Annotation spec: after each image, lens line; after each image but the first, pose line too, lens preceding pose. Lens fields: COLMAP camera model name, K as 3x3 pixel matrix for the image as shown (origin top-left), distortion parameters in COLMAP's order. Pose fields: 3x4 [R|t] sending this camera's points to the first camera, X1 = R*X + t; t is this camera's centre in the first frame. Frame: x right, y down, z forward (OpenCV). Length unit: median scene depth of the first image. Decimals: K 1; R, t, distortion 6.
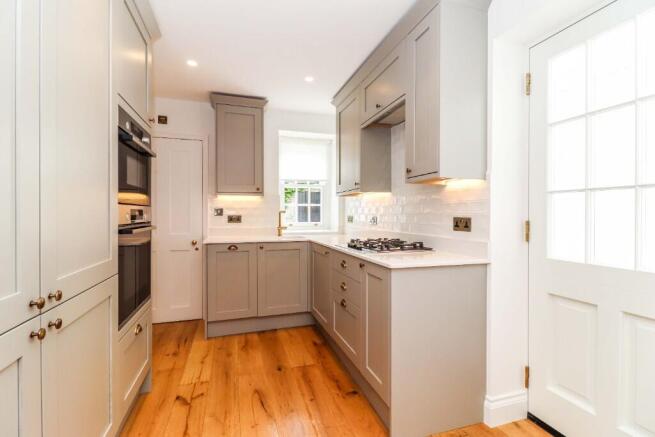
lens RADIAL K [[305.0, 0, 327.0], [0, 305.0, 216.7], [0, 0, 1]] dist [0.011888, -0.002711]
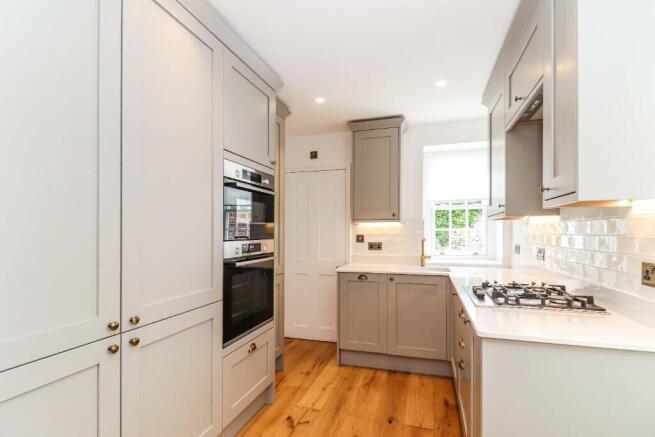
lens RADIAL K [[319.1, 0, 328.1], [0, 319.1, 232.9], [0, 0, 1]] dist [0.015059, -0.001092]
pose [[0.823525, -0.004145, -0.567265, 0.177063], [-0.000025, 0.999973, -0.007343, -0.032648], [0.567280, 0.006061, 0.823503, 0.100030]]
